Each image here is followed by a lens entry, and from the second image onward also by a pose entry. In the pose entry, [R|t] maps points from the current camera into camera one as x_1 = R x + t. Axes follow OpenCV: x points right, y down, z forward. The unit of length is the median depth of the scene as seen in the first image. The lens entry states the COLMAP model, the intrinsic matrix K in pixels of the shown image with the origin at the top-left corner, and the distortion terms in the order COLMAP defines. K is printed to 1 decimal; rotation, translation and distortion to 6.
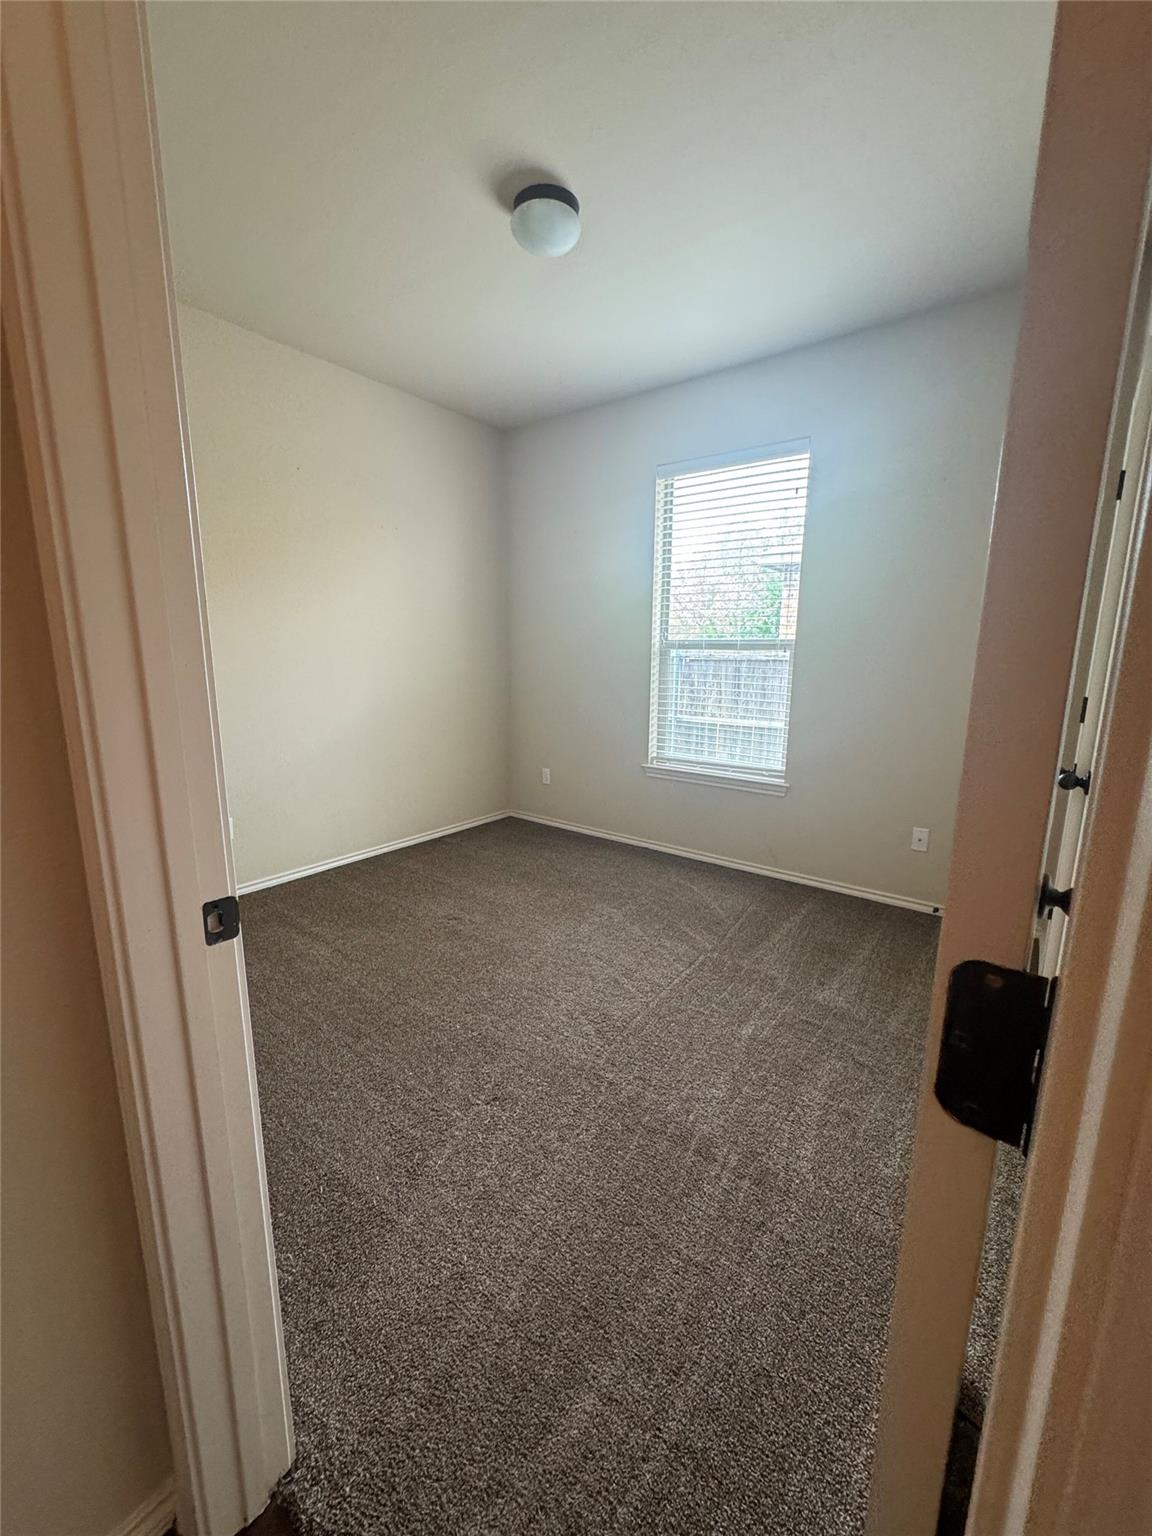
lens RADIAL K [[614.2, 0, 583.0], [0, 614.2, 766.9], [0, 0, 1]] dist [-0.006905, 0.001320]
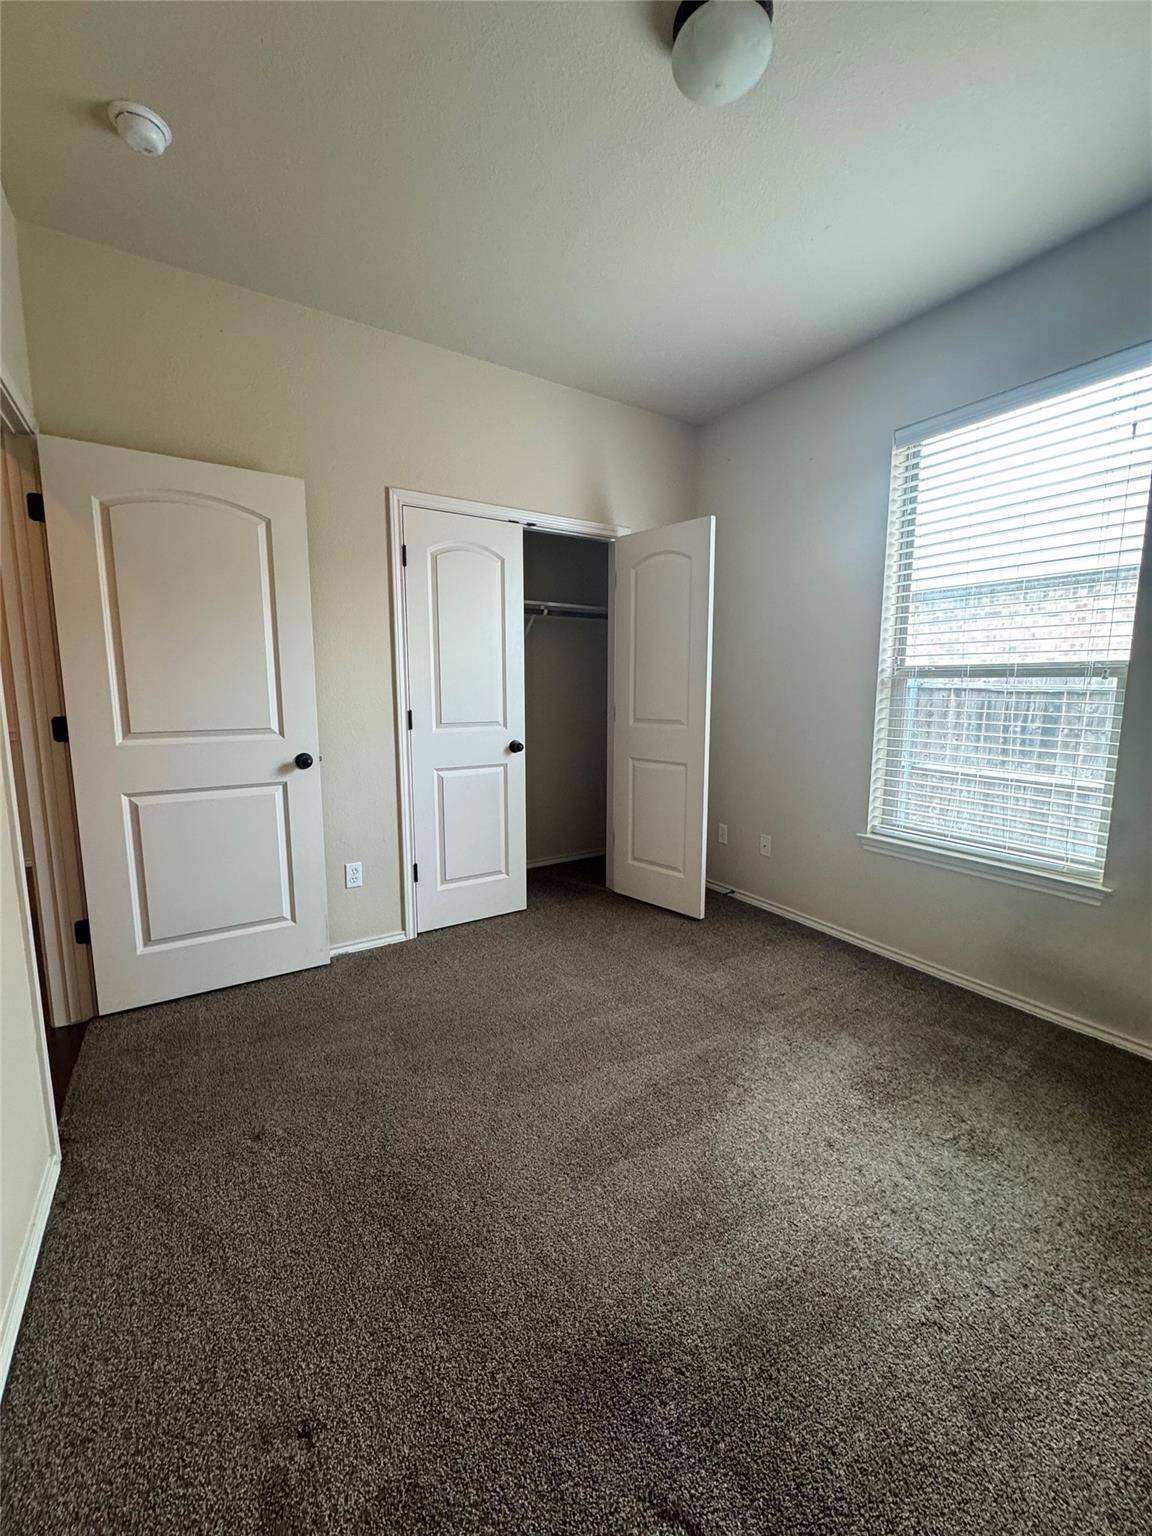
lens RADIAL K [[614.2, 0, 568.0], [0, 614.2, 766.5], [0, 0, 1]] dist [-0.006905, 0.001320]
pose [[0.937158, 0.037474, -0.346888, 0.023291], [-0.055225, 0.997614, -0.041425, -0.036863], [0.344508, 0.057978, 0.936991, 0.201087]]
